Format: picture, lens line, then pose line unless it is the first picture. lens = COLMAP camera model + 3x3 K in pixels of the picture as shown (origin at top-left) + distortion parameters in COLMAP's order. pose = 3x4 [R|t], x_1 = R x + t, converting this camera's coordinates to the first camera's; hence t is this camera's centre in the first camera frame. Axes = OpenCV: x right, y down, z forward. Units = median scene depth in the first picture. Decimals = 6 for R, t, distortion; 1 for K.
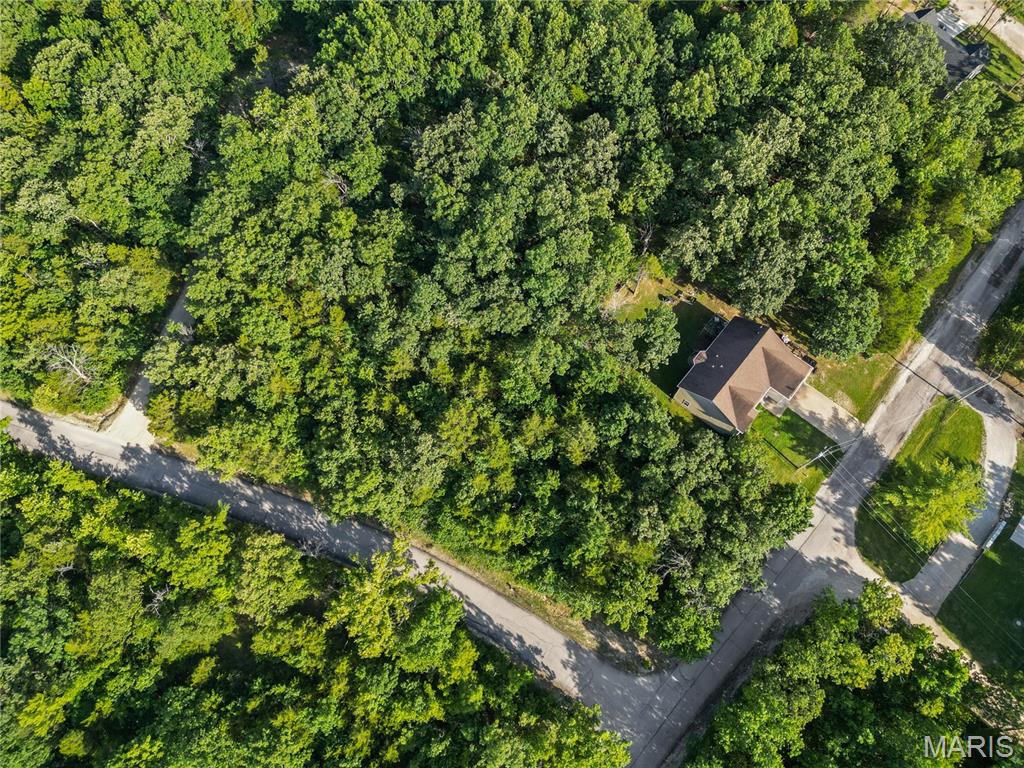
lens RADIAL K [[710.6, 0, 513.6], [0, 710.6, 378.6], [0, 0, 1]] dist [0.078909, -0.085127]
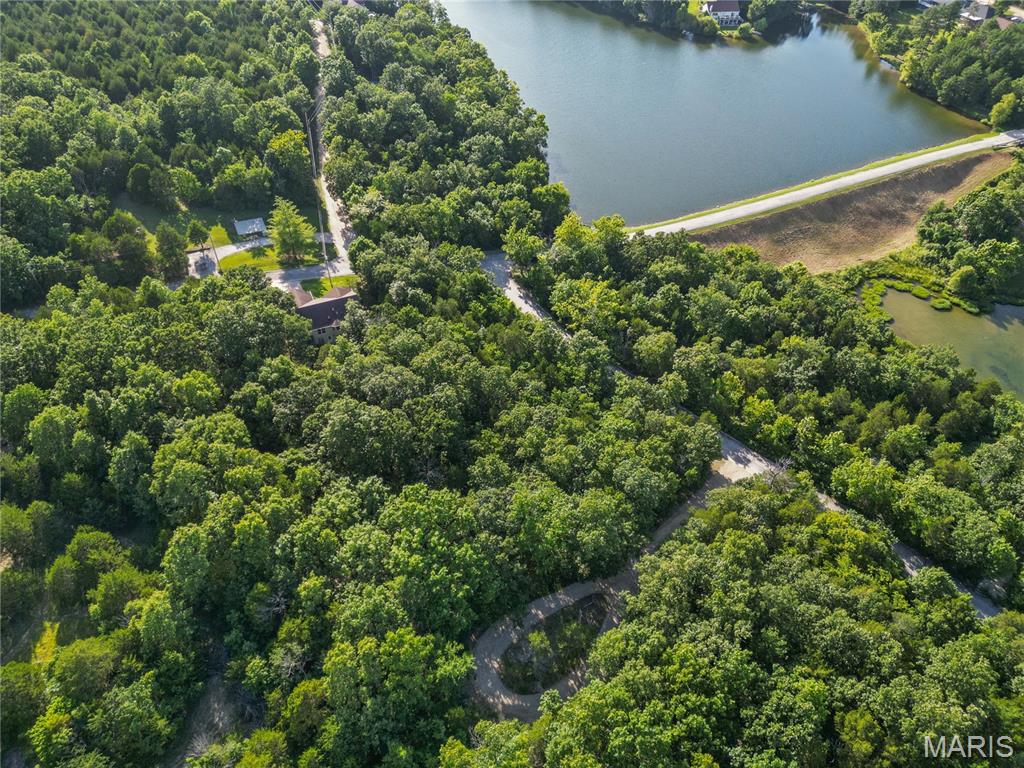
lens RADIAL K [[716.6, 0, 514.5], [0, 716.6, 383.4], [0, 0, 1]] dist [0.076805, -0.074666]
pose [[-0.900498, -0.324524, 0.289460, -0.540555], [0.387443, -0.296491, 0.872915, -1.250779], [-0.197460, 0.898208, 0.392724, 0.495245]]
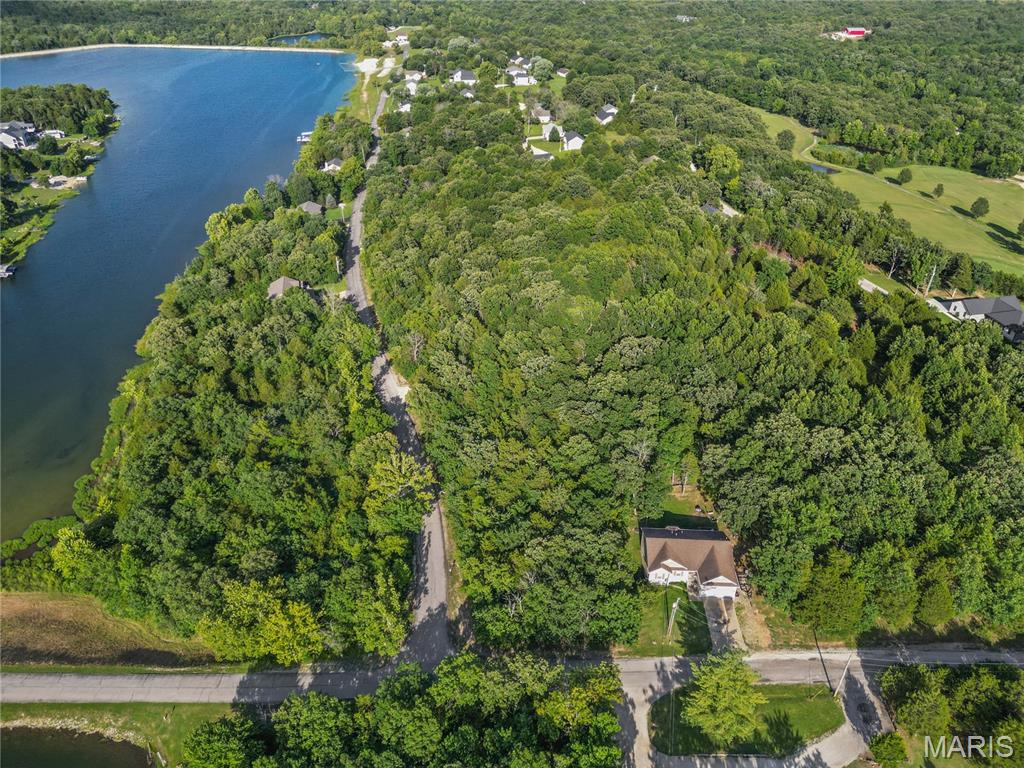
lens RADIAL K [[716.6, 0, 514.5], [0, 716.6, 383.4], [0, 0, 1]] dist [0.076805, -0.074666]
pose [[0.608415, 0.412515, -0.677985, 0.896542], [-0.731422, 0.622992, -0.277314, 0.389773], [0.307983, 0.664615, 0.680760, -0.139478]]
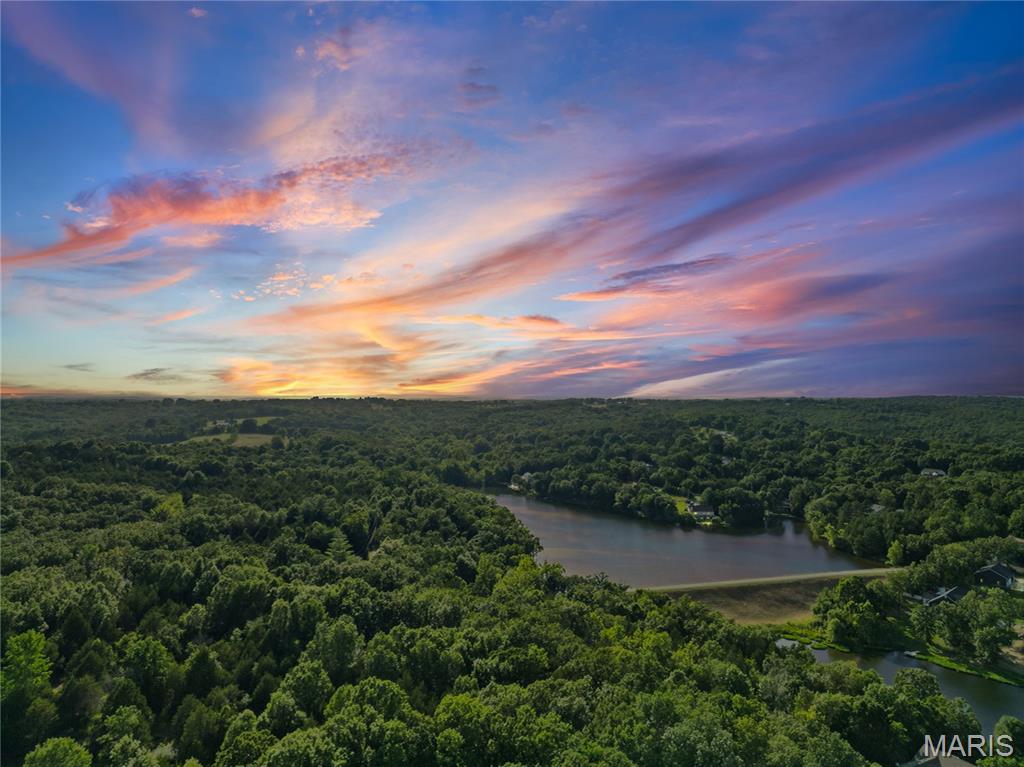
lens RADIAL K [[716.6, 0, 514.5], [0, 716.6, 382.9], [0, 0, 1]] dist [0.076805, -0.074666]
pose [[-0.820223, -0.011584, 0.571926, -1.529094], [0.521746, 0.394792, 0.756254, -1.811091], [-0.234552, 0.918698, -0.317774, 1.076403]]
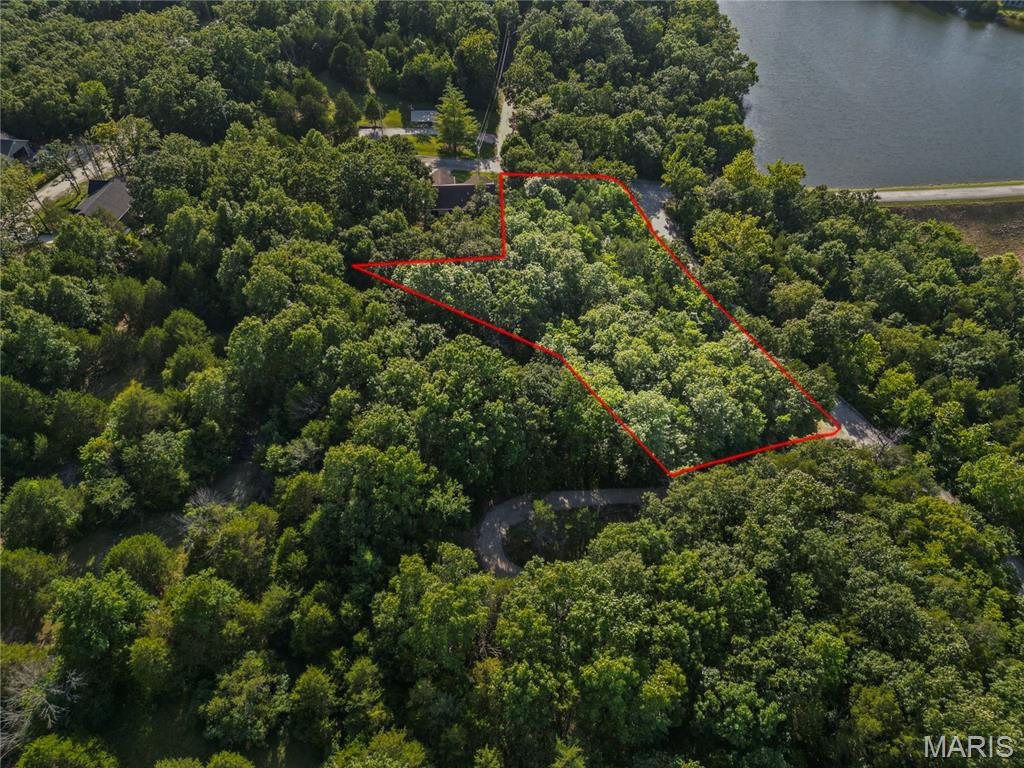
lens RADIAL K [[716.6, 0, 514.5], [0, 716.6, 383.4], [0, 0, 1]] dist [0.076805, -0.074666]
pose [[-0.702669, -0.519438, 0.486251, -0.728755], [0.647145, -0.182521, 0.740195, -1.167733], [-0.295735, 0.834787, 0.464404, 0.625345]]
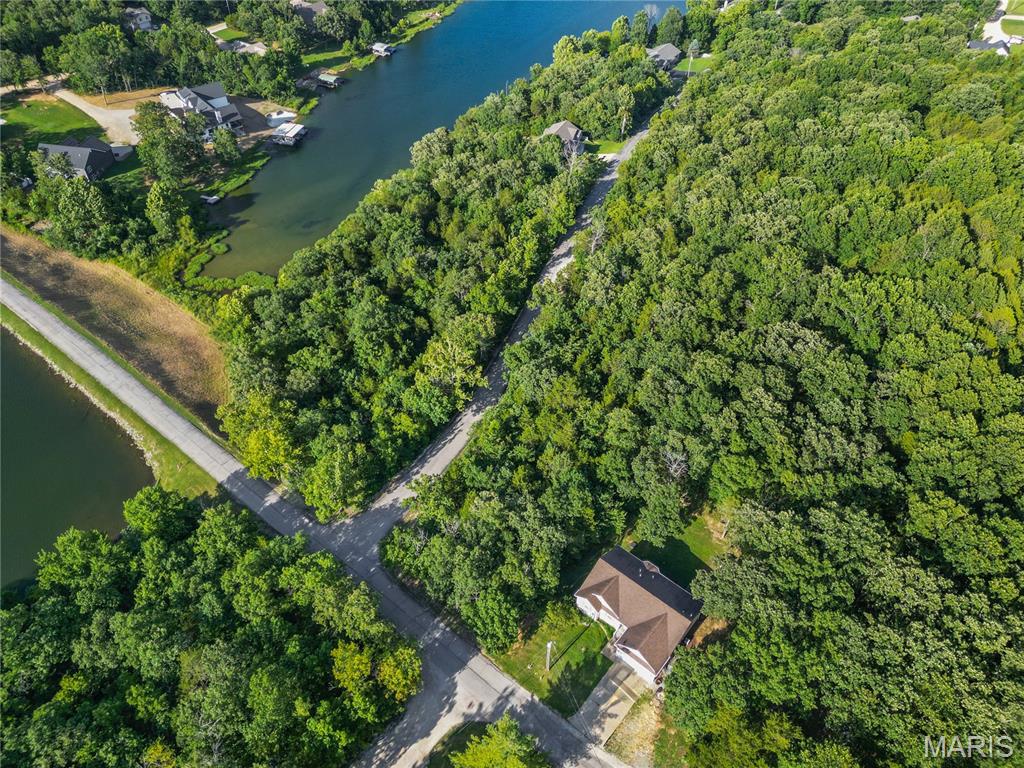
lens RADIAL K [[716.6, 0, 514.5], [0, 716.6, 383.4], [0, 0, 1]] dist [0.076805, -0.074666]
pose [[-0.011257, 0.680351, -0.732800, 0.875218], [-0.926345, 0.268845, 0.263832, -0.199640], [0.376508, 0.681796, 0.627213, 0.118735]]
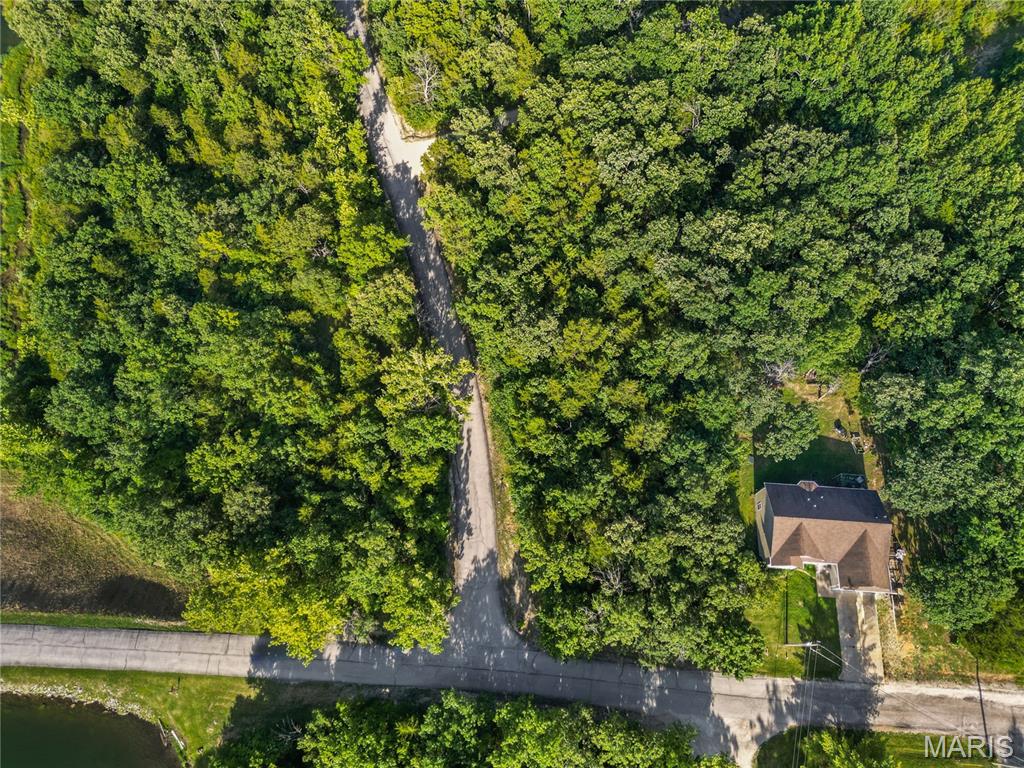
lens RADIAL K [[716.6, 0, 514.5], [0, 716.6, 383.4], [0, 0, 1]] dist [0.076805, -0.074666]
pose [[0.593932, 0.740225, -0.315137, 0.245205], [-0.747159, 0.652763, 0.125117, 0.052706], [0.298324, 0.161147, 0.940763, -0.018164]]
